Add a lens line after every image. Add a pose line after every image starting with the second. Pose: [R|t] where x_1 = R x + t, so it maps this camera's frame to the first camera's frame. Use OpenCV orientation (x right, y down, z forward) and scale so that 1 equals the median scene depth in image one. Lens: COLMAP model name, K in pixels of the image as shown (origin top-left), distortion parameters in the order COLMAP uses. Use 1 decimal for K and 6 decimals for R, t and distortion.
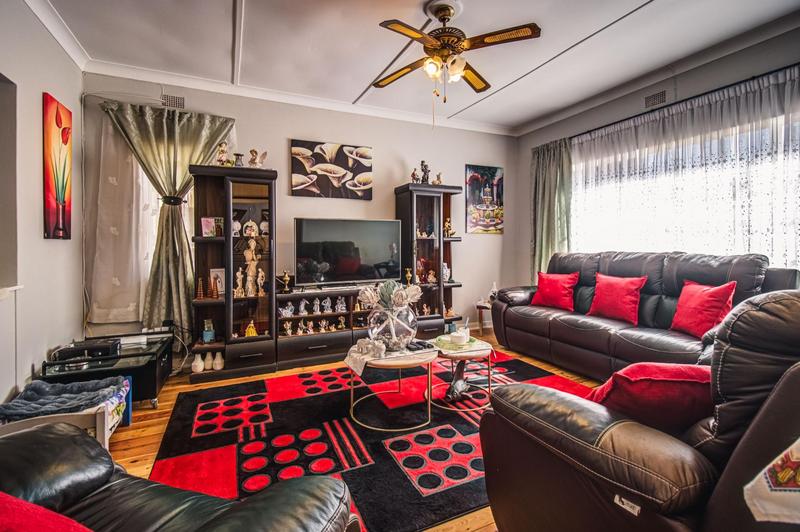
lens RADIAL K [[366.1, 0, 400.7], [0, 366.1, 242.4], [0, 0, 1]] dist [0.016900, -0.000297]
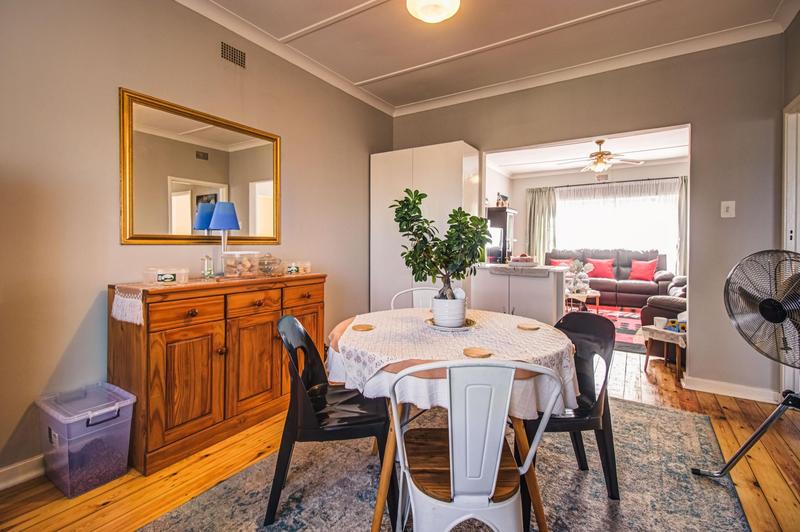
lens RADIAL K [[371.5, 0, 397.8], [0, 371.5, 242.0], [0, 0, 1]] dist [0.003287, 0.000178]
pose [[0.845936, 0.012818, 0.533130, -1.410500], [-0.012873, 0.999911, -0.003614, 0.011140], [-0.533129, -0.003806, 0.846026, -0.188290]]
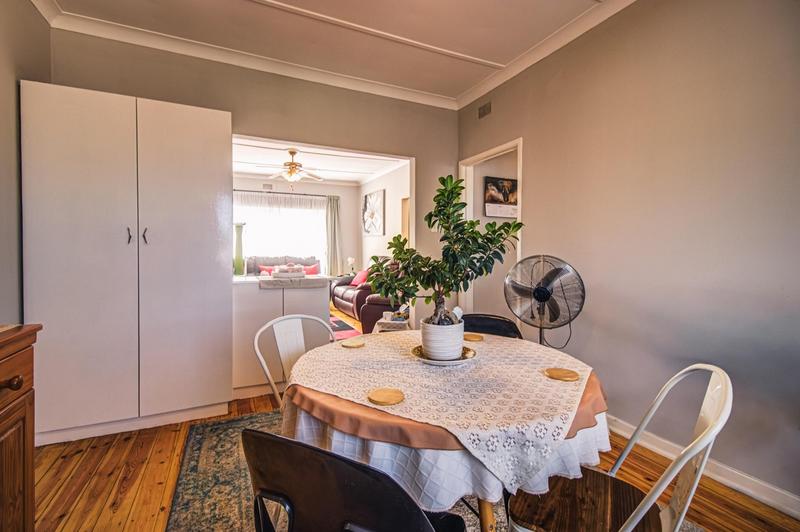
lens RADIAL K [[366.9, 0, 400.8], [0, 366.9, 250.3], [0, 0, 1]] dist [0.029354, -0.006947]
pose [[-0.011717, 0.009475, 0.999886, -1.470850], [-0.004790, 0.999943, -0.009532, 0.011503], [-0.999920, -0.004902, -0.011671, 0.217398]]
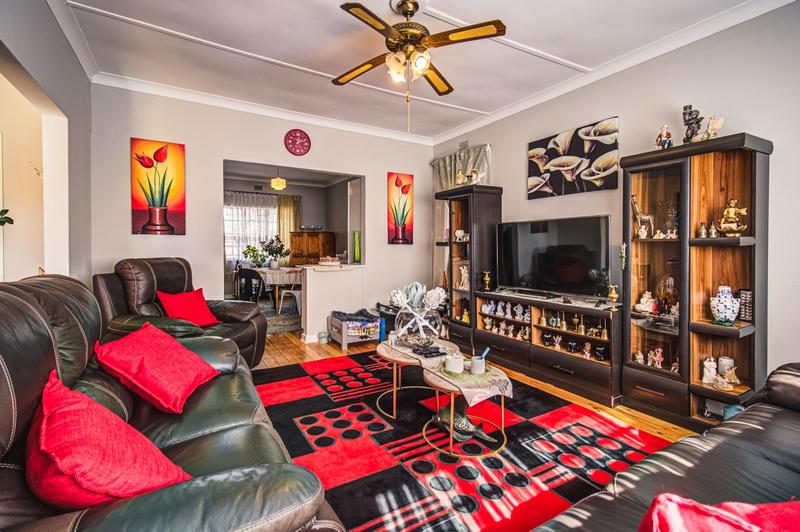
lens RADIAL K [[366.9, 0, 400.8], [0, 366.9, 250.3], [0, 0, 1]] dist [0.029354, -0.006947]
pose [[0.105883, 0.015207, -0.994262, 0.734902], [0.000968, 0.999881, 0.015396, -0.004990], [0.994378, -0.002592, 0.105856, 0.594712]]
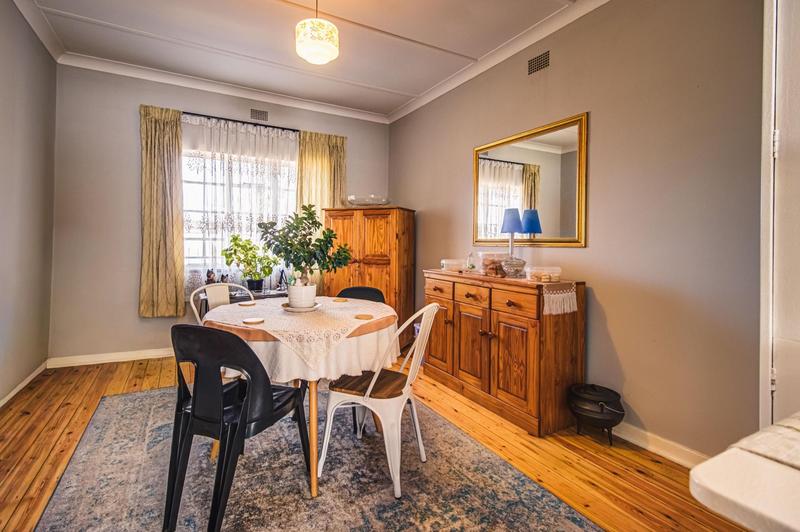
lens RADIAL K [[380.0, 0, 398.6], [0, 380.0, 244.6], [0, 0, 1]] dist [0.017469, -0.001195]
pose [[0.079105, 0.012166, -0.996792, -0.528963], [-0.007407, 0.999905, 0.011616, 0.006734], [0.996839, 0.006464, 0.079188, 0.270982]]
